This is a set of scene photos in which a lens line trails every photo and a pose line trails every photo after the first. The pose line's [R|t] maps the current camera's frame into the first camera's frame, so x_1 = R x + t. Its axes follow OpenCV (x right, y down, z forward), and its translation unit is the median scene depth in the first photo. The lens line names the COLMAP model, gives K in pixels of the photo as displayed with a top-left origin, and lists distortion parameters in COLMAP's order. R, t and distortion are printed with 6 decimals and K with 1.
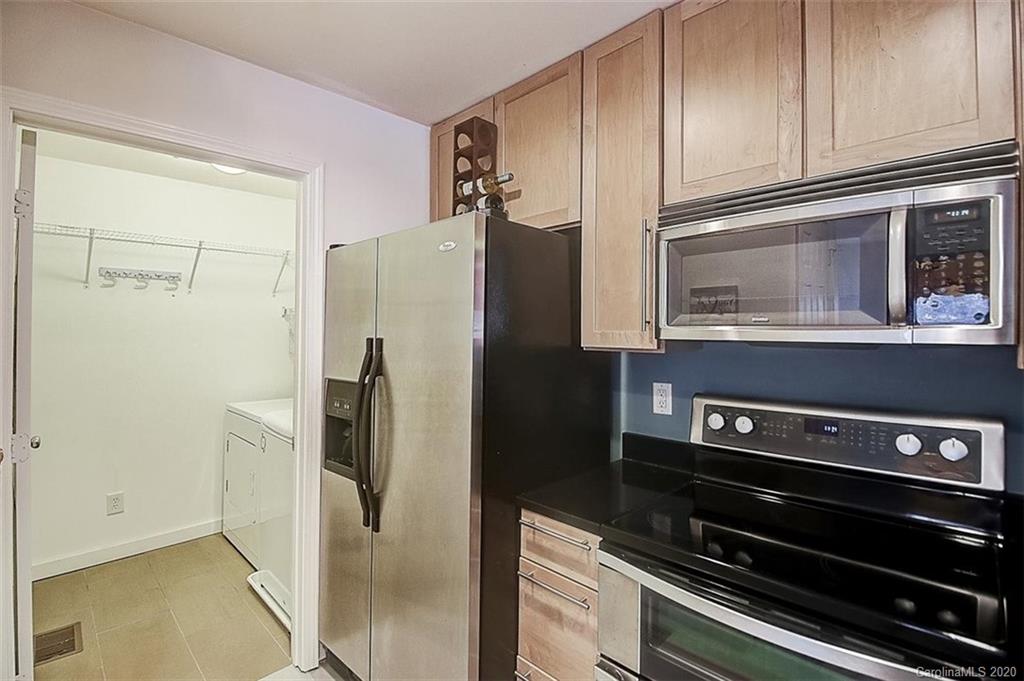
lens RADIAL K [[473.9, 0, 499.2], [0, 473.9, 326.2], [0, 0, 1]] dist [-0.000831, -0.014956]
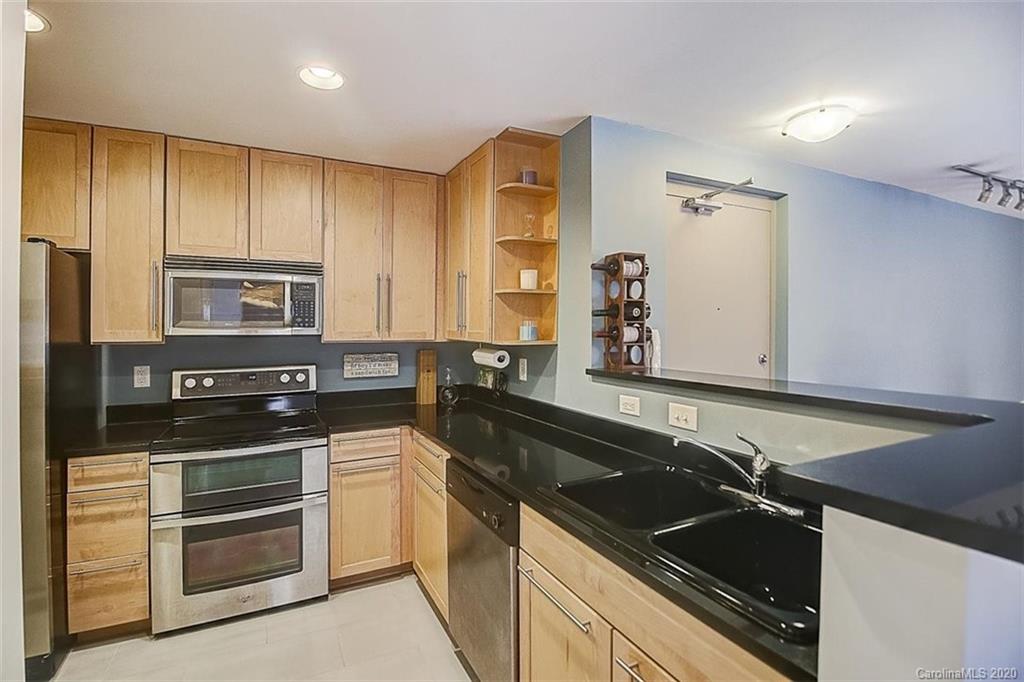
lens RADIAL K [[473.9, 0, 499.2], [0, 473.9, 326.7], [0, 0, 1]] dist [-0.000831, -0.014956]
pose [[0.305923, 0.007011, 0.952030, -0.861573], [-0.006236, 0.999966, -0.005361, -0.000944], [-0.952036, -0.004297, 0.305957, -0.609303]]
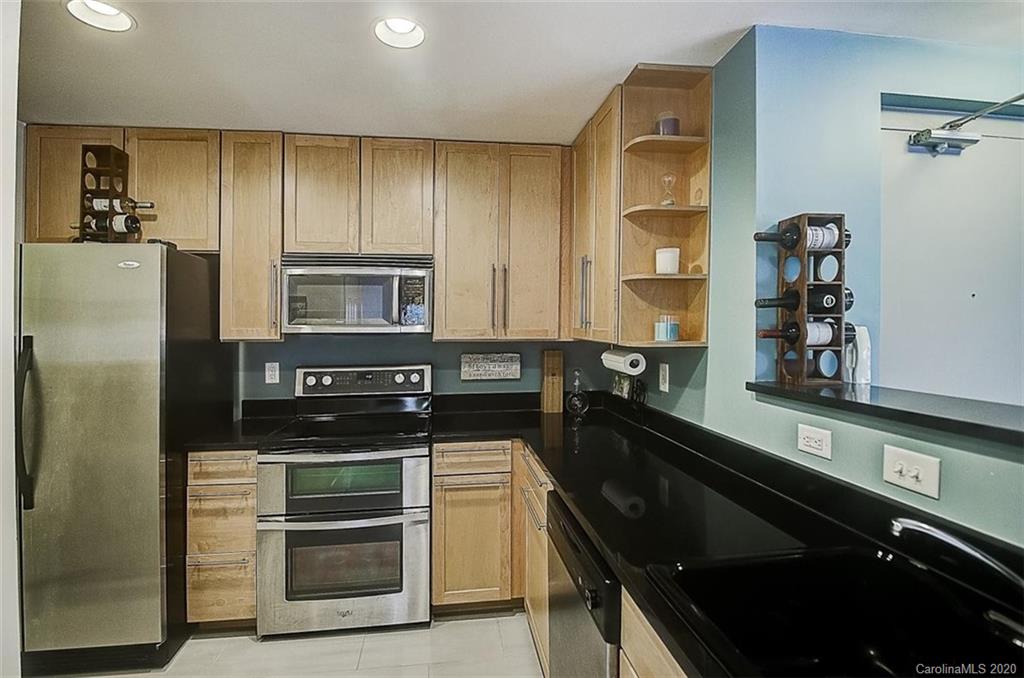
lens RADIAL K [[478.5, 0, 506.6], [0, 478.5, 329.7], [0, 0, 1]] dist [0.000264, -0.015134]
pose [[0.597583, -0.005372, 0.801789, -0.524953], [-0.003992, 0.999945, 0.009675, -0.003393], [-0.801797, -0.008983, 0.597529, -0.621639]]
